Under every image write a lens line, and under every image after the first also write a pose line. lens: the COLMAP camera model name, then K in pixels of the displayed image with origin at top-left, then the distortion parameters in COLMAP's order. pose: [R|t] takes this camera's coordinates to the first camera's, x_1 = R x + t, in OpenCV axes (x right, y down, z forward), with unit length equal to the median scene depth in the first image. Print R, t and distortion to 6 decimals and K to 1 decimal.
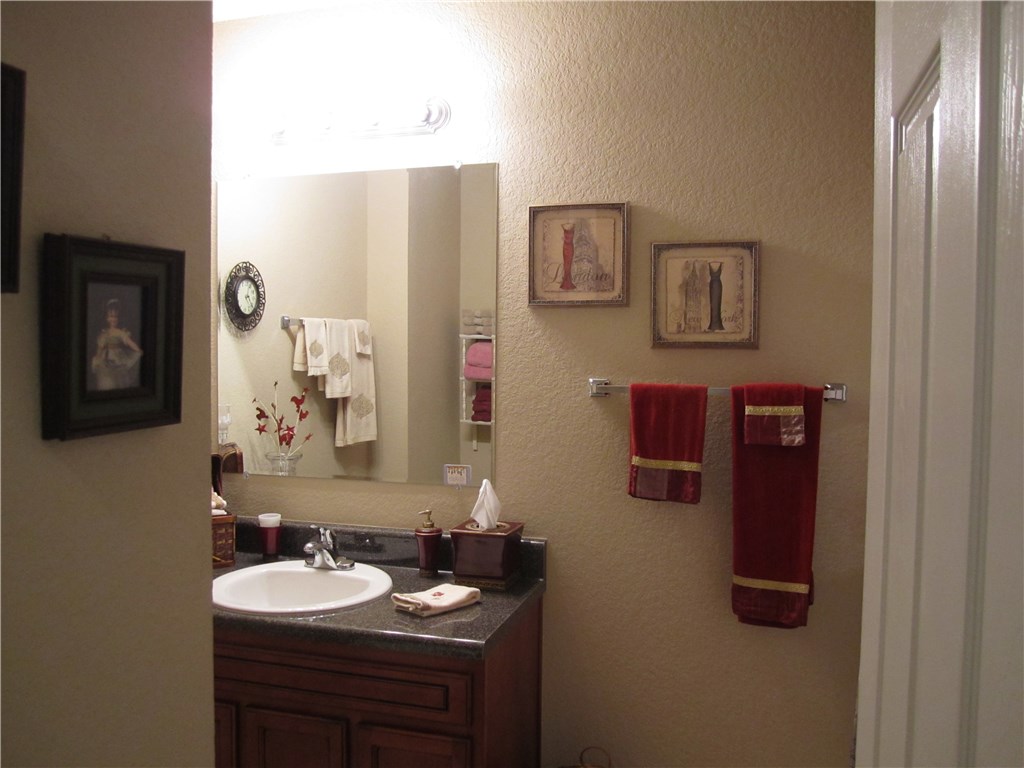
lens RADIAL K [[844.3, 0, 514.3], [0, 844.3, 373.6], [0, 0, 1]] dist [-0.062797, -0.001959]
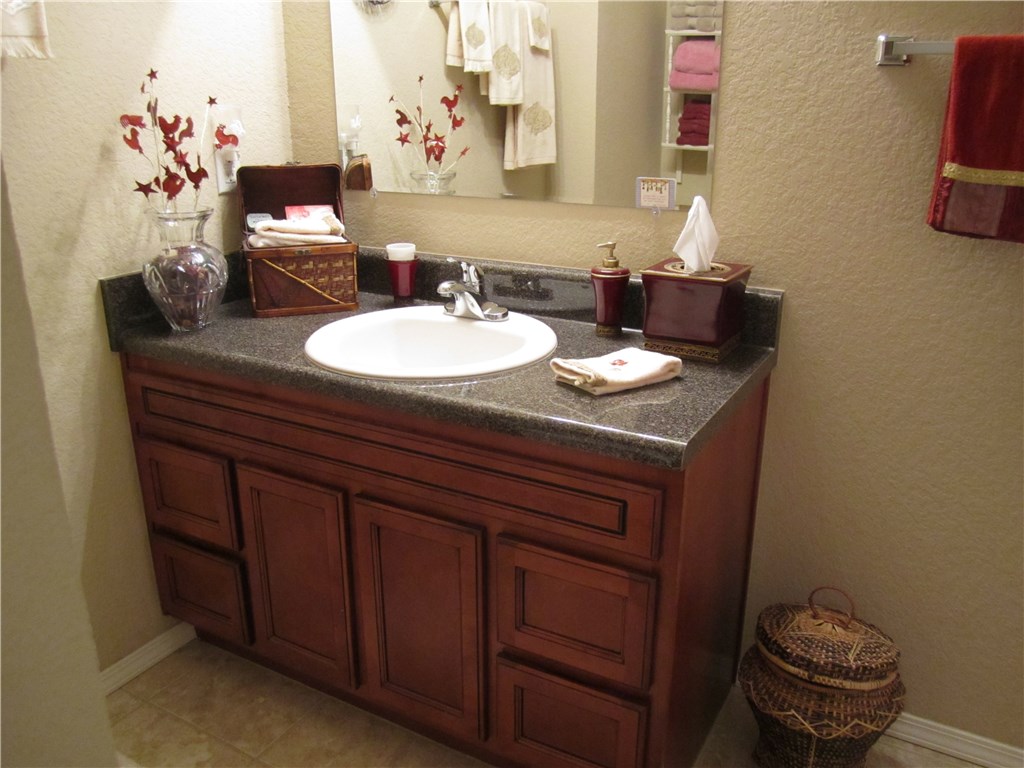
lens RADIAL K [[844.3, 0, 514.3], [0, 844.3, 373.6], [0, 0, 1]] dist [-0.062797, -0.001959]
pose [[0.973143, 0.064551, -0.220968, -0.019354], [0.001236, 0.958401, 0.285422, 0.067371], [0.230200, -0.278030, 0.932581, 0.302736]]
